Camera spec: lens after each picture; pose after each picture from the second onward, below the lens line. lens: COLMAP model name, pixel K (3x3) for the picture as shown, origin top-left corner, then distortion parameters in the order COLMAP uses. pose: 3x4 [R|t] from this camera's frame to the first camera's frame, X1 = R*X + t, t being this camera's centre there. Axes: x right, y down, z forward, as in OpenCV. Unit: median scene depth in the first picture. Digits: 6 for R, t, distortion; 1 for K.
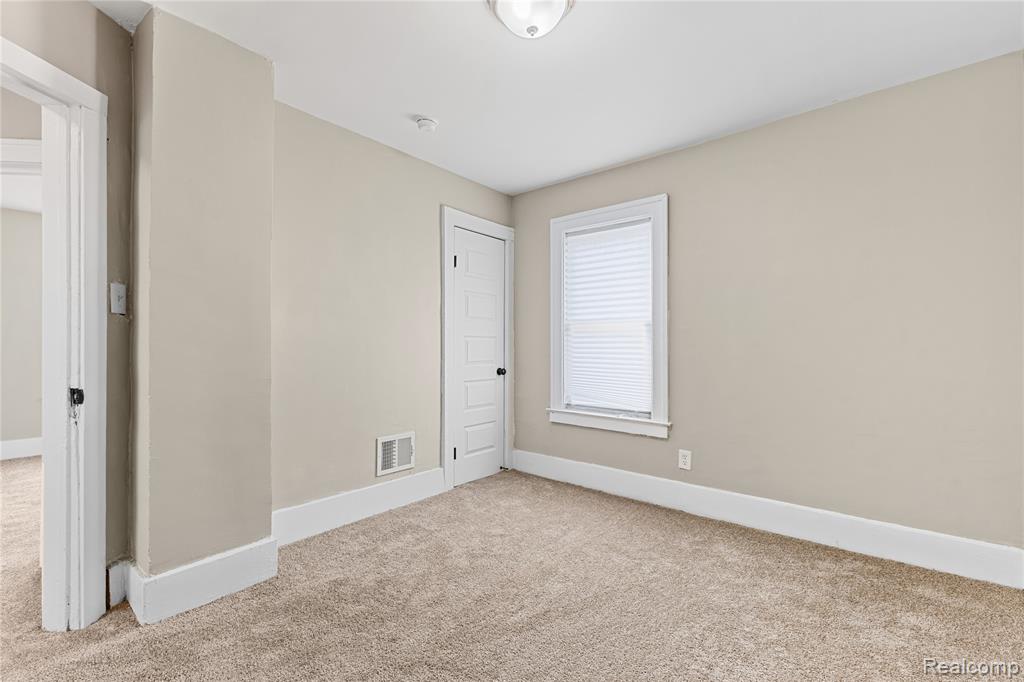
lens RADIAL K [[442.0, 0, 510.2], [0, 442.0, 345.7], [0, 0, 1]] dist [0.010365, -0.000912]
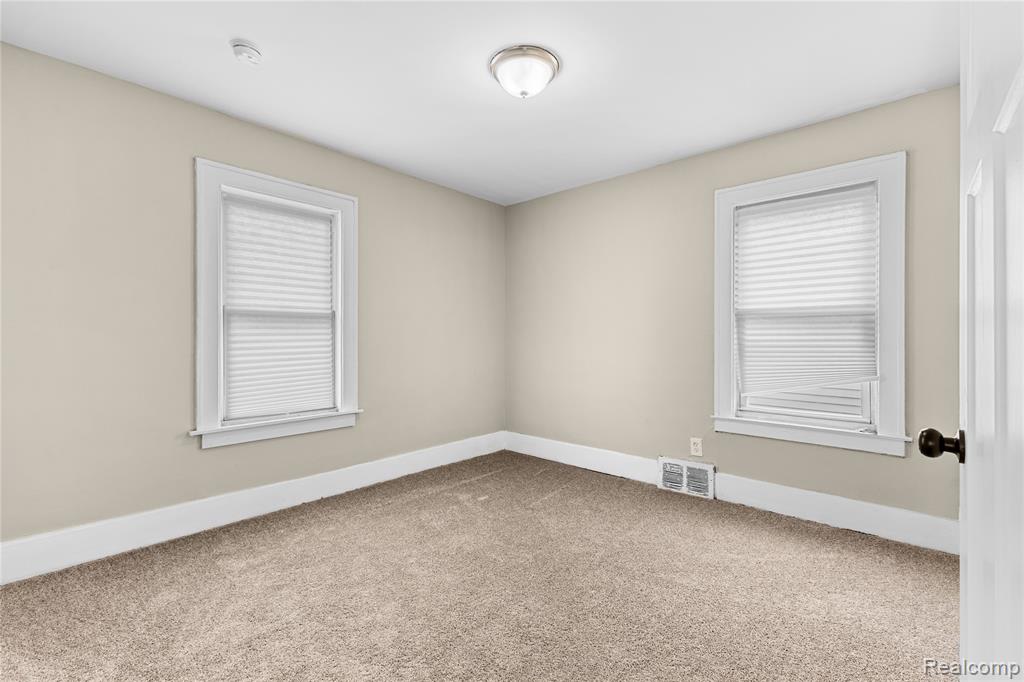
lens RADIAL K [[447.8, 0, 512.0], [0, 447.8, 341.0], [0, 0, 1]] dist [0.019771, 0.000038]
pose [[0.026963, 0.001461, 0.999635, -0.710718], [-0.002012, 0.999997, -0.001407, 0.003912], [-0.999634, -0.001974, 0.026966, 0.576846]]
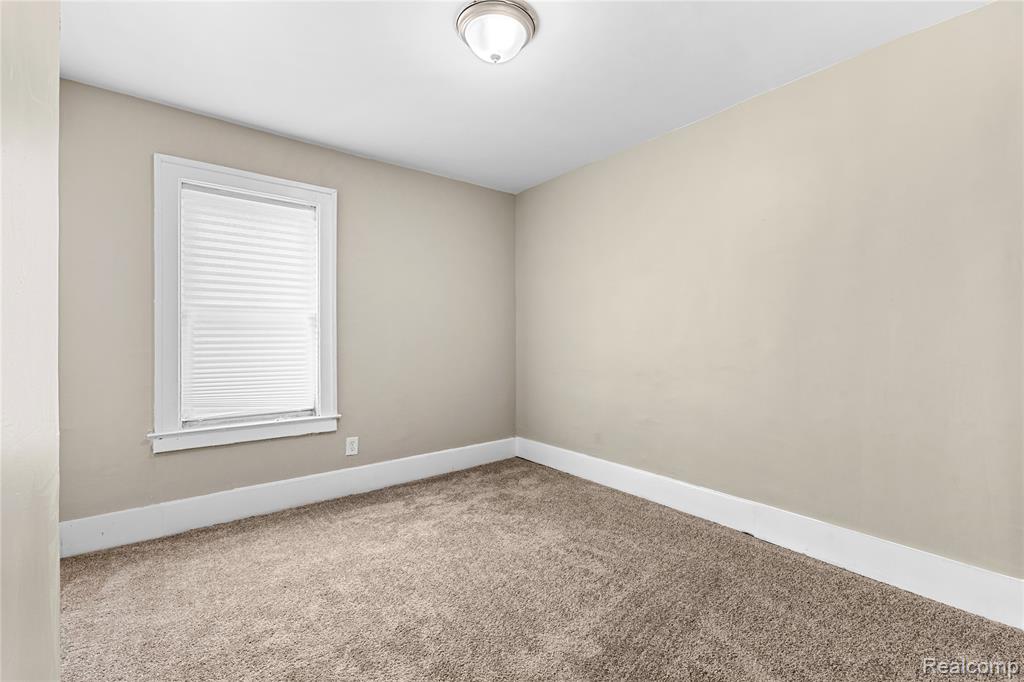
lens RADIAL K [[437.9, 0, 511.2], [0, 437.9, 338.3], [0, 0, 1]] dist [0.011131, -0.000398]
pose [[0.187912, -0.000515, 0.982186, -0.551874], [-0.001515, 0.999999, 0.000814, -0.004977], [-0.982185, -0.001641, 0.187911, 0.403285]]
